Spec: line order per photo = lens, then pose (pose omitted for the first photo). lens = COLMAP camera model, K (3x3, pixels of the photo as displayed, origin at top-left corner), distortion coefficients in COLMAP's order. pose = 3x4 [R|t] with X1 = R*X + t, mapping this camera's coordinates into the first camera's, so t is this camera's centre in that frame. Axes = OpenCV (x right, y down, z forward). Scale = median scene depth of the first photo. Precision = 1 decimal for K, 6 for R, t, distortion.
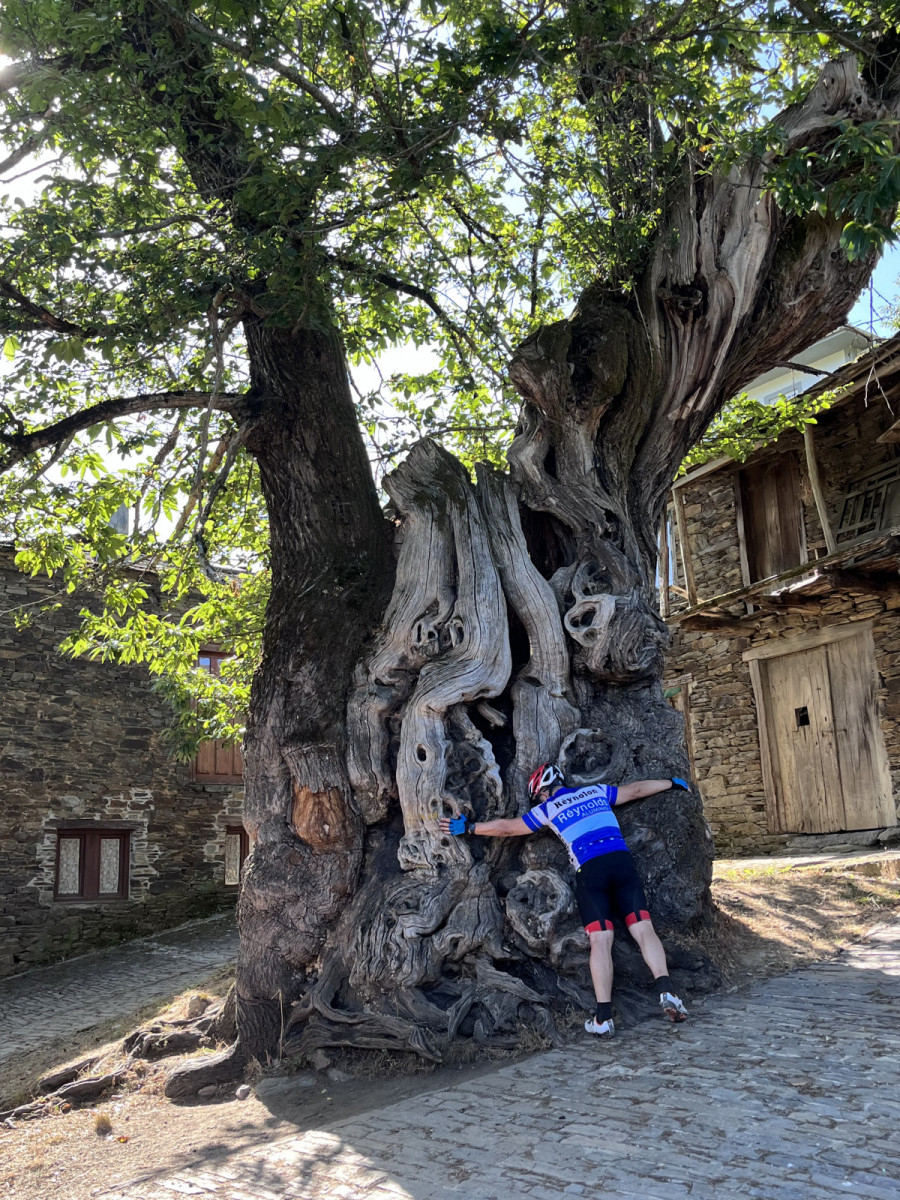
lens RADIAL K [[1187.6, 0, 442.6], [0, 1187.6, 607.4], [0, 0, 1]] dist [0.034626, 0.000000]
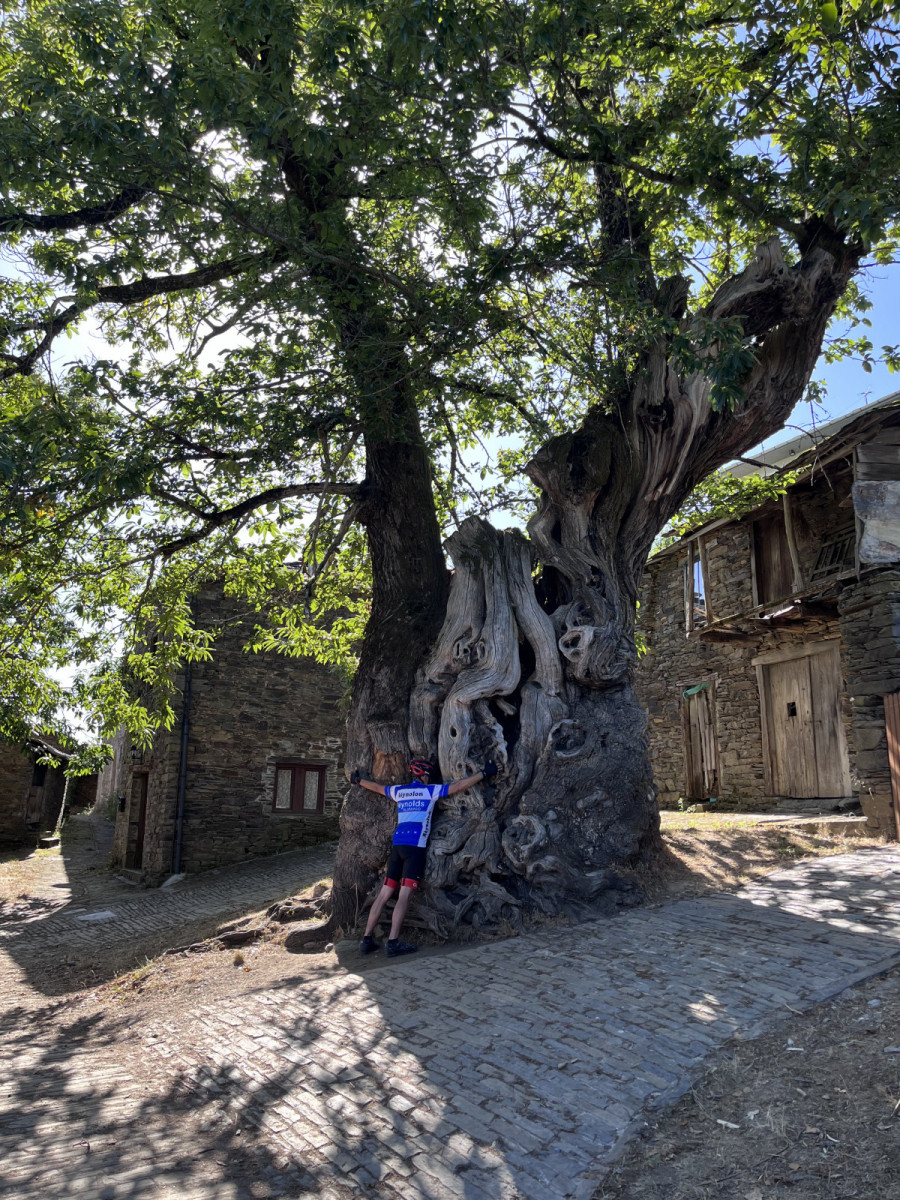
lens RADIAL K [[906.4, 0, 439.1], [0, 906.4, 606.8], [0, 0, 1]] dist [0.052570, -0.056230]
pose [[0.981815, 0.017273, -0.189051, 0.166549], [-0.015539, 0.999823, 0.010646, -0.042619], [0.189202, -0.007515, 0.981910, -0.110114]]
